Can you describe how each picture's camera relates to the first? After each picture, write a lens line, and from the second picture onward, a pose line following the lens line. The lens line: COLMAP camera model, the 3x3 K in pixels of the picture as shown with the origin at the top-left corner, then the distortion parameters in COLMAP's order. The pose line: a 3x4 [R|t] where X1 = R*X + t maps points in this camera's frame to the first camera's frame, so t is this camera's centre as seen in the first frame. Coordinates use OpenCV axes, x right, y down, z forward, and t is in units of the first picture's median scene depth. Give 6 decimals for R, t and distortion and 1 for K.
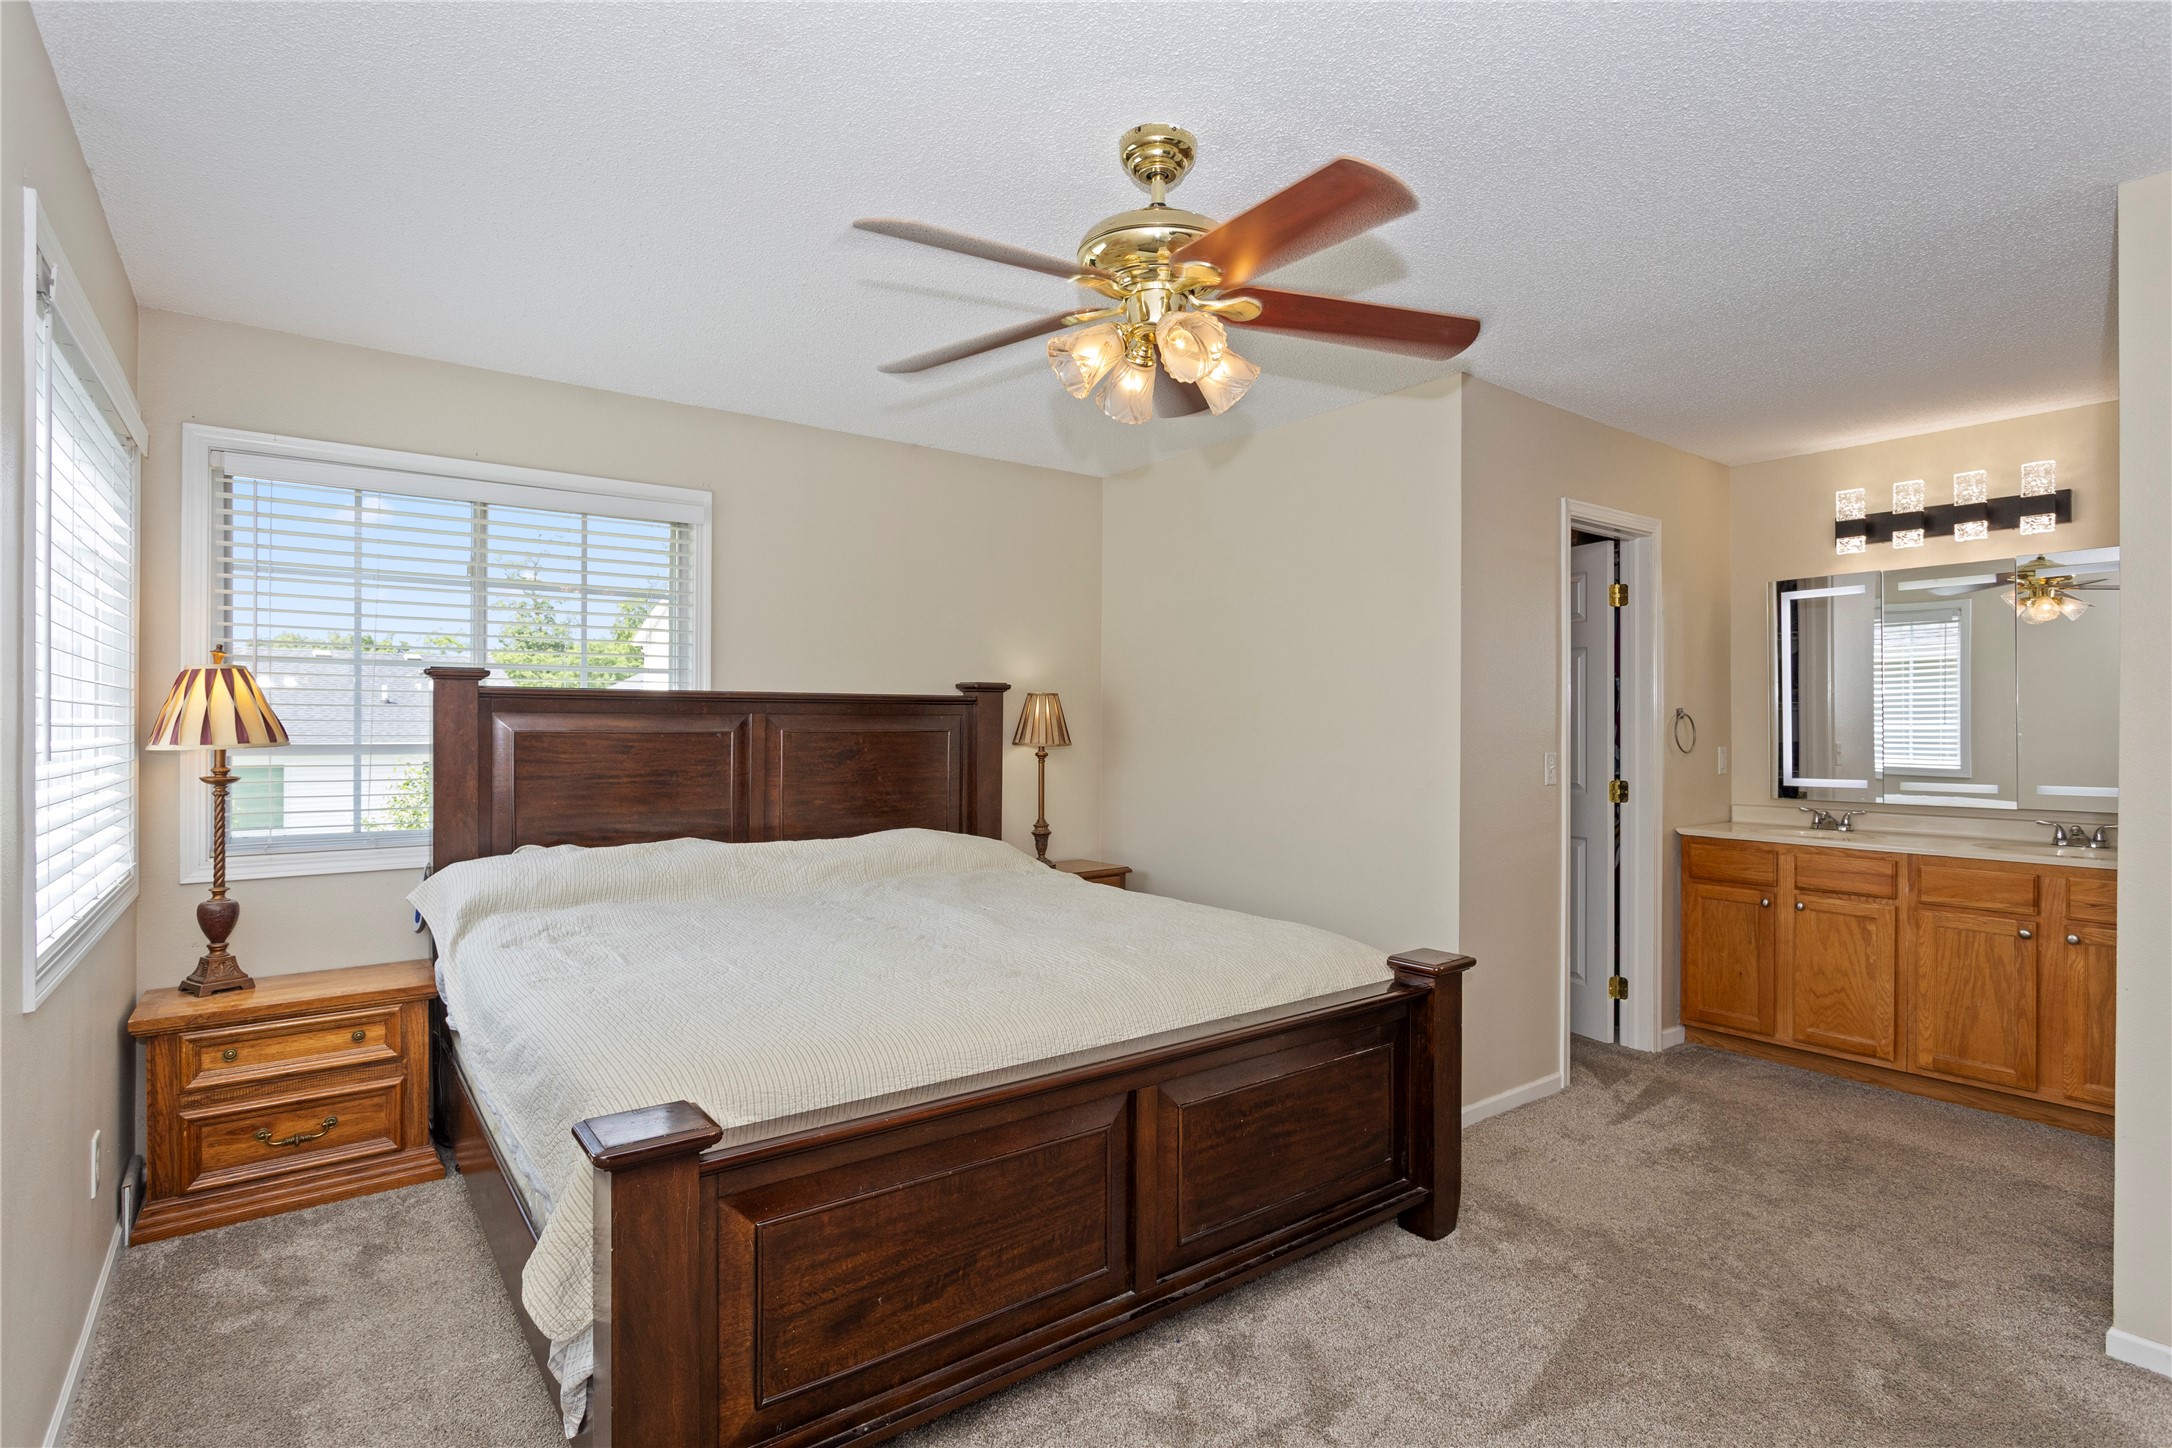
lens RADIAL K [[1090.8, 0, 1088.7], [0, 1090.8, 726.2], [0, 0, 1]] dist [-0.047929, 0.027979]
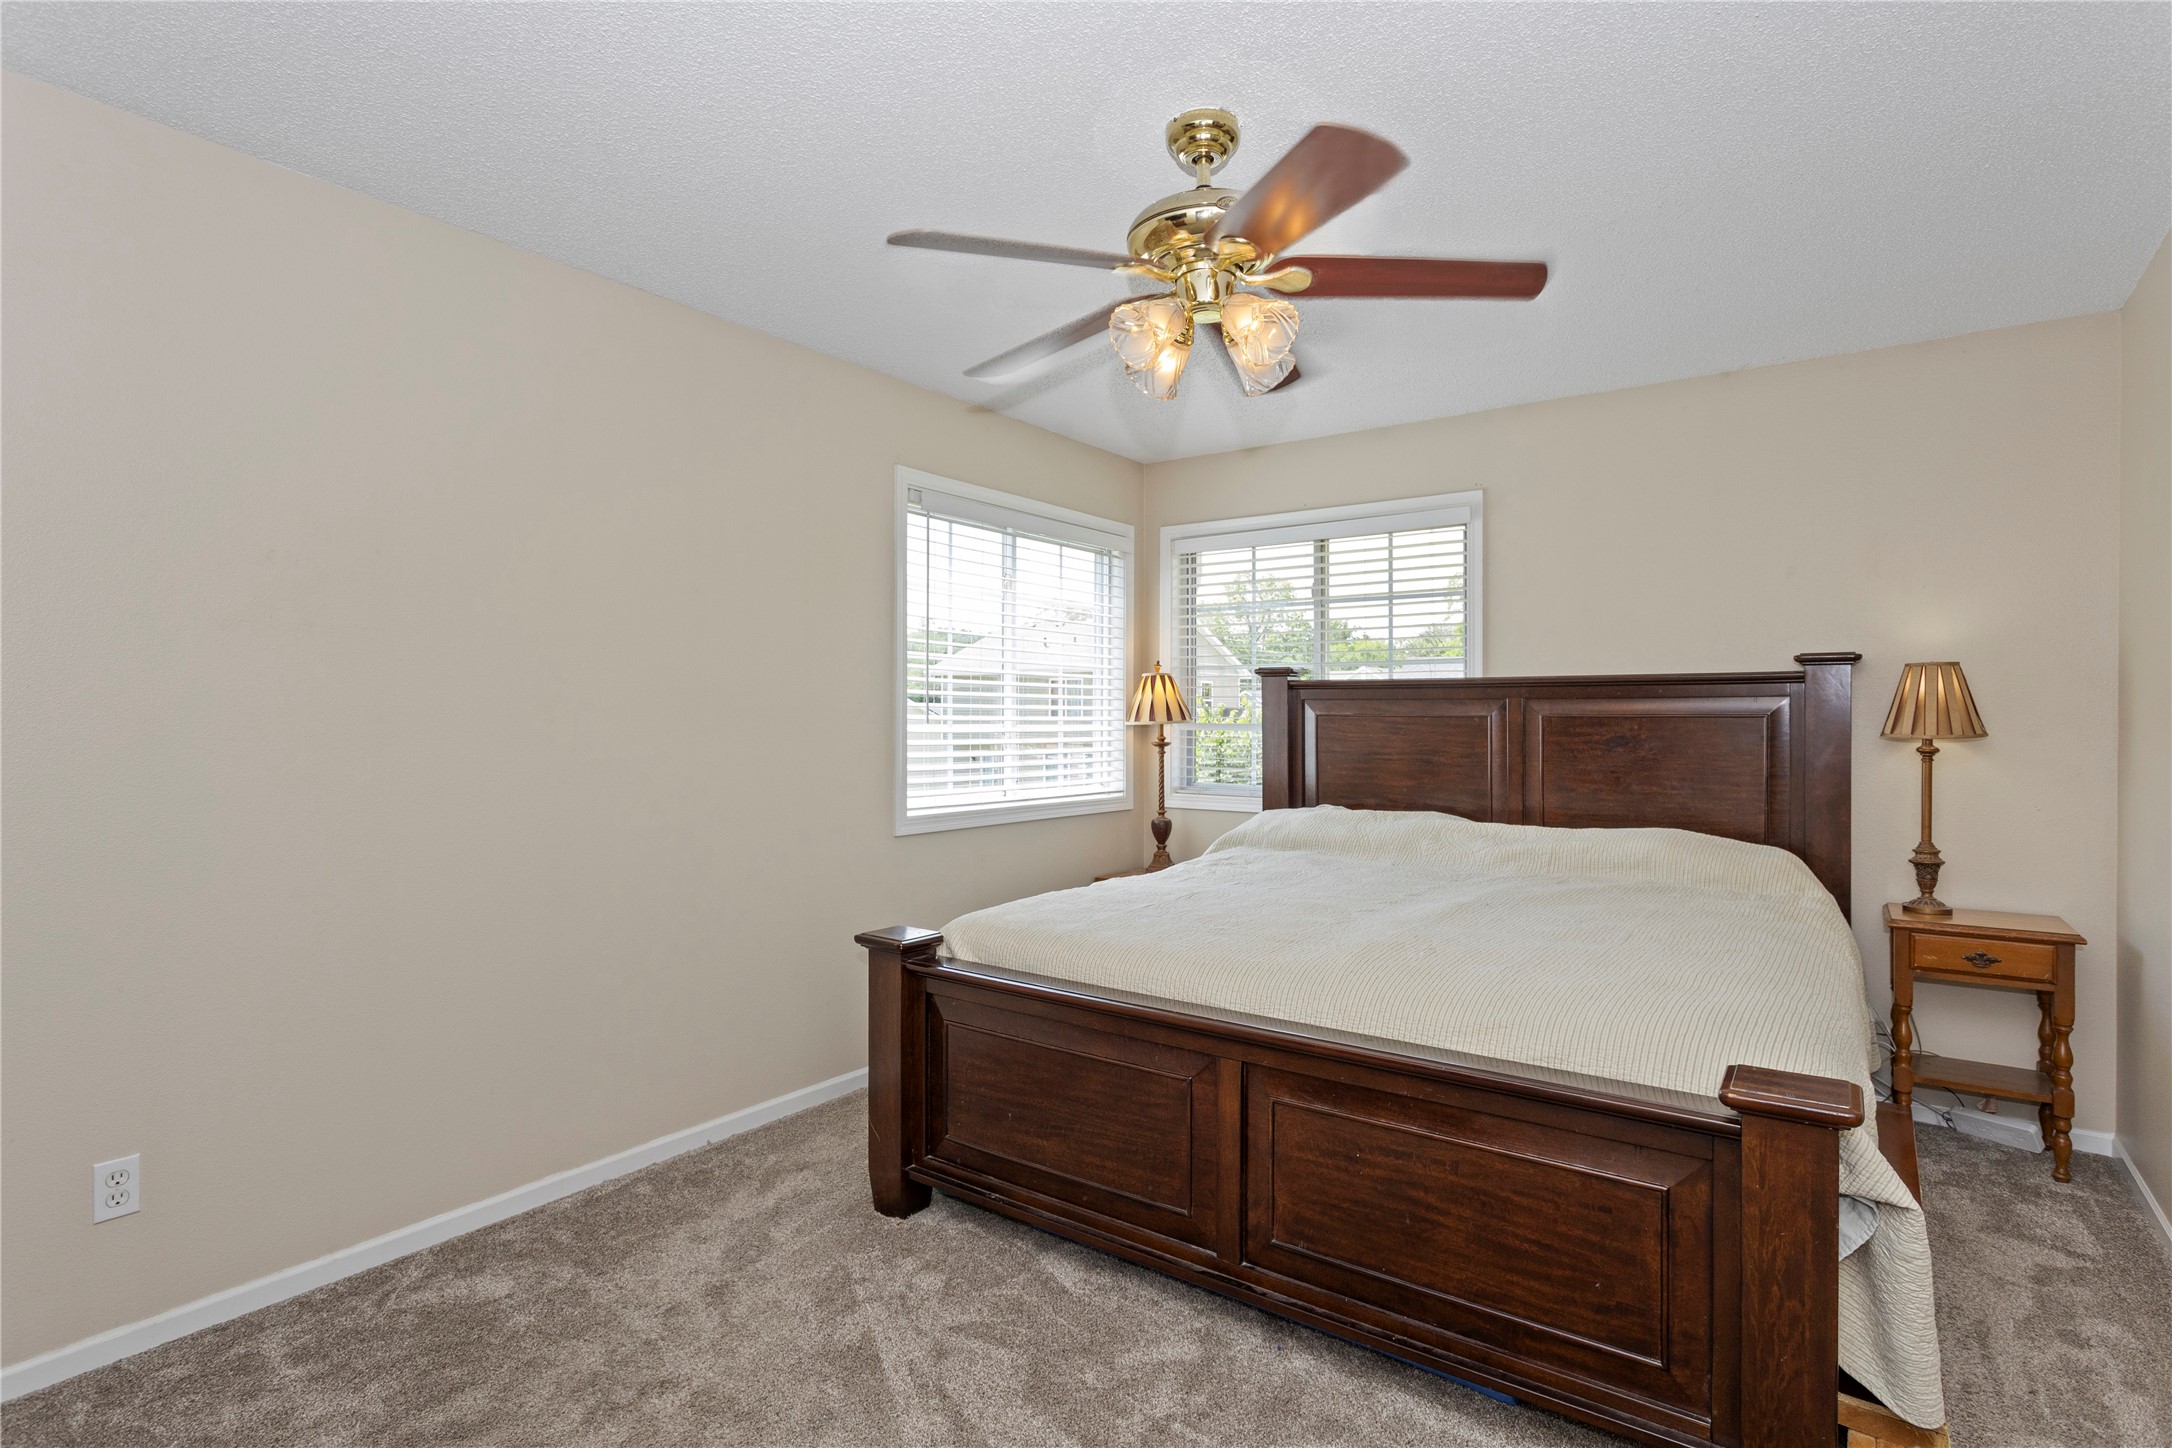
lens RADIAL K [[1085.6, 0, 1089.8], [0, 1085.6, 718.6], [0, 0, 1]] dist [0.002478, 0.001195]
pose [[0.274136, 0.005128, -0.961677, 0.628700], [-0.001153, 0.999987, 0.005003, 0.002999], [0.961690, -0.000263, 0.274138, 0.371938]]
